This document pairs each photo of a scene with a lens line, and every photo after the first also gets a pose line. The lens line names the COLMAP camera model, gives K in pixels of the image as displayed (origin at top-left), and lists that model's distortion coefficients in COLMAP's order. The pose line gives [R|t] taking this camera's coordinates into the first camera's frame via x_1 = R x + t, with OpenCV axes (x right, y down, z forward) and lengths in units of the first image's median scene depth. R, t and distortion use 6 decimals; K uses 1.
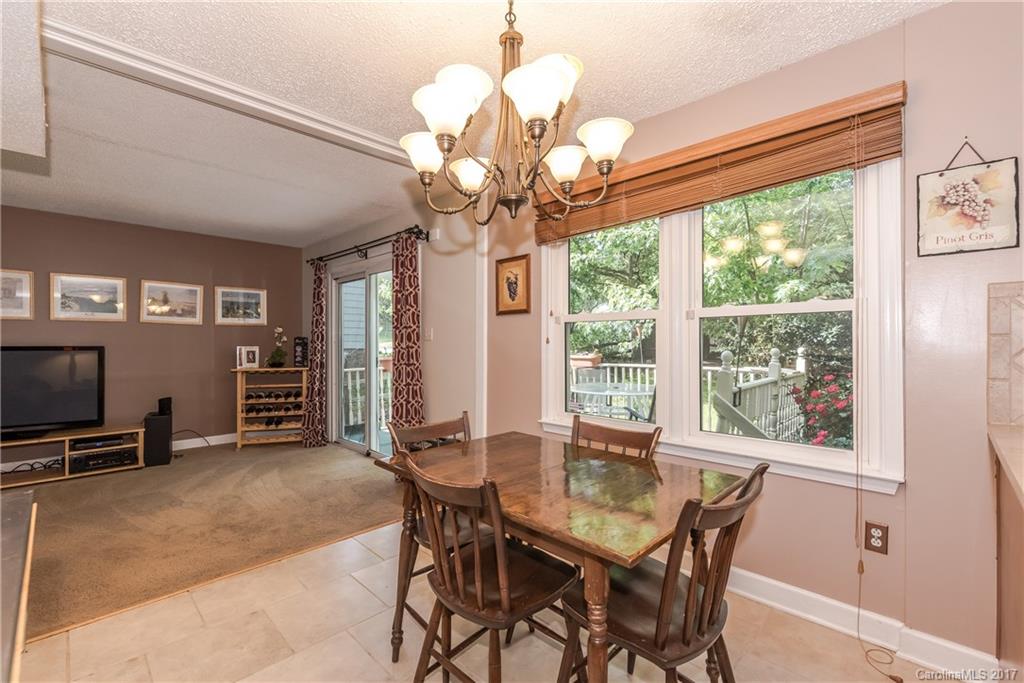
lens RADIAL K [[444.9, 0, 512.2], [0, 444.9, 342.9], [0, 0, 1]] dist [0.002313, 0.000343]
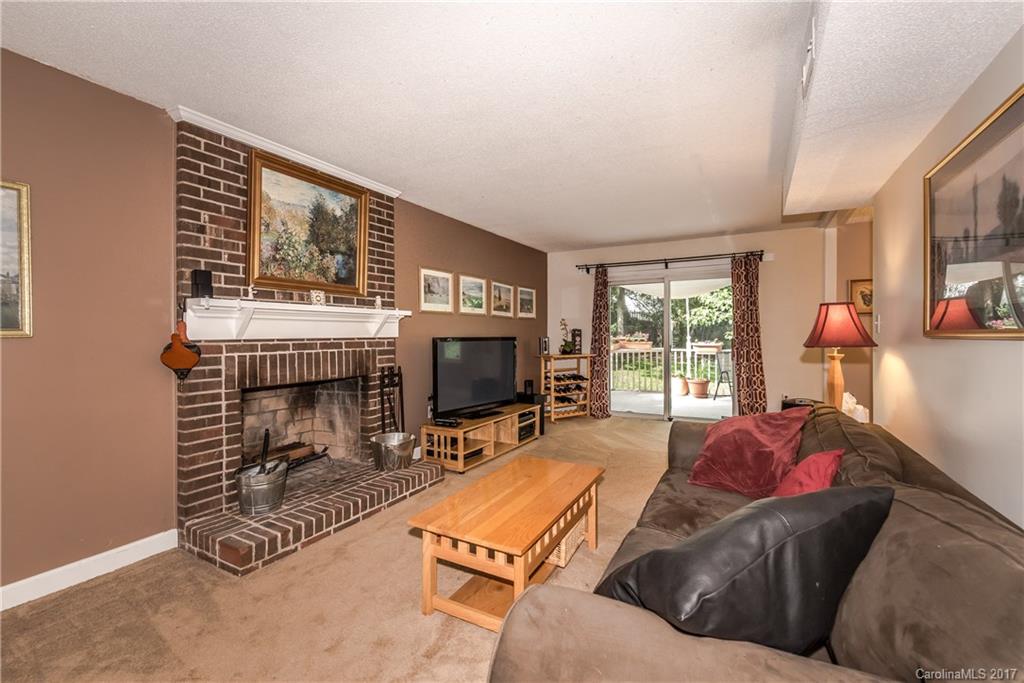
lens RADIAL K [[444.9, 0, 511.3], [0, 444.9, 336.1], [0, 0, 1]] dist [0.002313, 0.000343]
pose [[0.965994, -0.003800, 0.258538, -0.650569], [0.002747, 0.999986, 0.004434, -0.000092], [-0.258551, -0.003573, 0.965991, -0.079095]]
